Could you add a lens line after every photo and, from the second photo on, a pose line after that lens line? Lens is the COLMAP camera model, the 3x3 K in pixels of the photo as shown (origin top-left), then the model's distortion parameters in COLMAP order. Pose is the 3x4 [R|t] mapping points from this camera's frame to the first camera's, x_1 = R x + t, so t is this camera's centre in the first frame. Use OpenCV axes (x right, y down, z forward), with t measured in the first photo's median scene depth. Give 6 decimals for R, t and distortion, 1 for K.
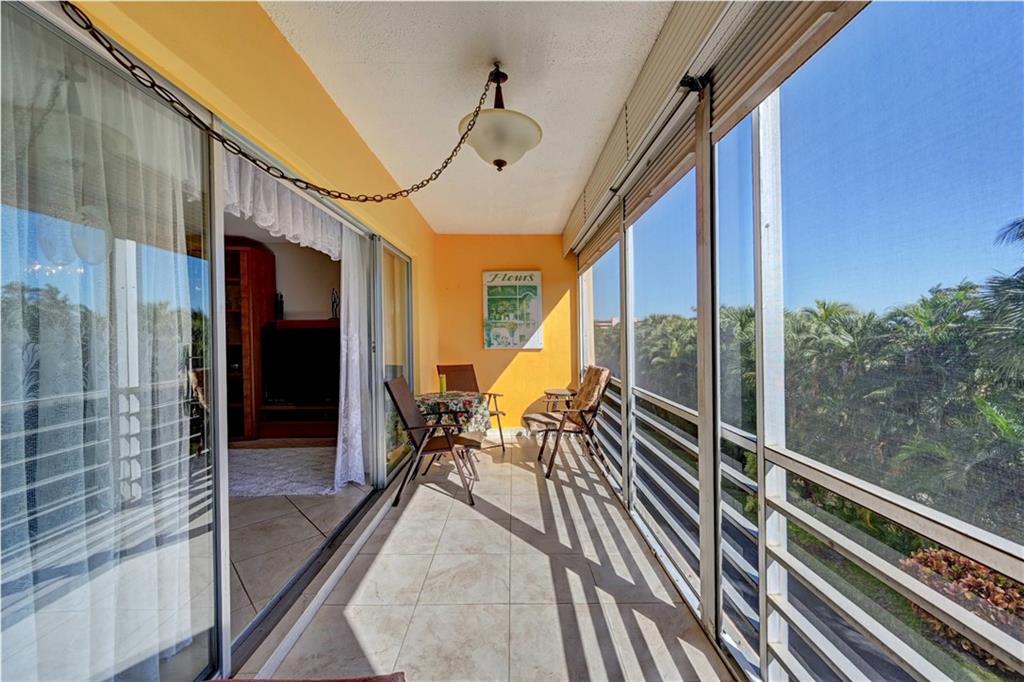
lens RADIAL K [[405.1, 0, 513.9], [0, 405.1, 330.9], [0, 0, 1]] dist [0.001389, 0.001051]
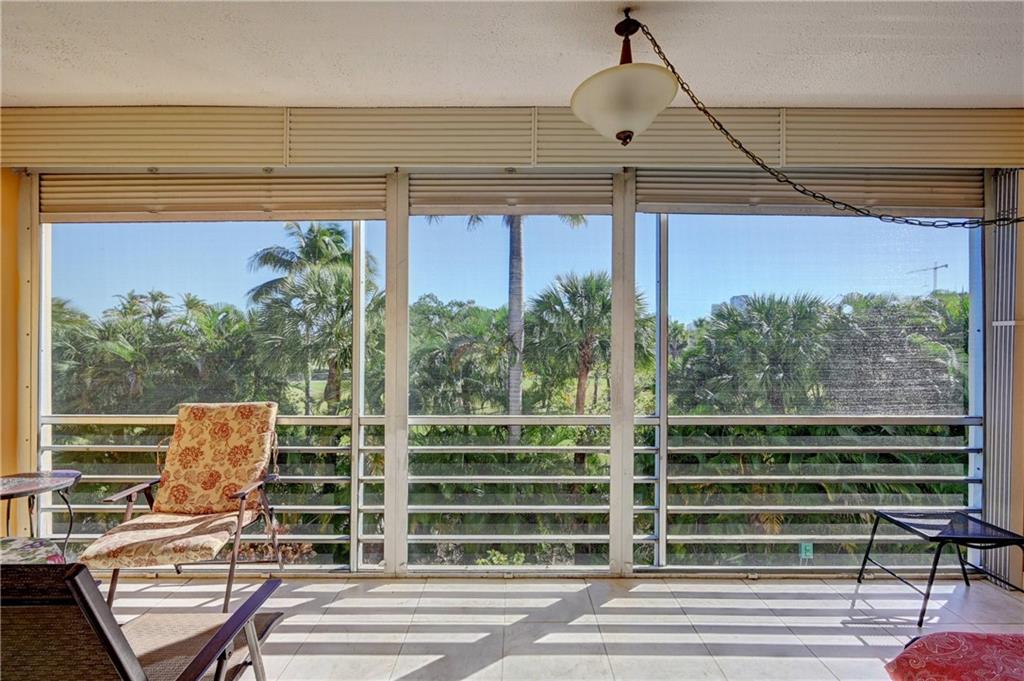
lens RADIAL K [[445.5, 0, 514.6], [0, 445.5, 342.0], [0, 0, 1]] dist [0.003769, 0.000505]
pose [[-0.001549, -0.000180, 0.999999, -0.498472], [-0.012796, 0.999918, 0.000161, -0.006390], [-0.999917, -0.012795, -0.001551, 0.693849]]
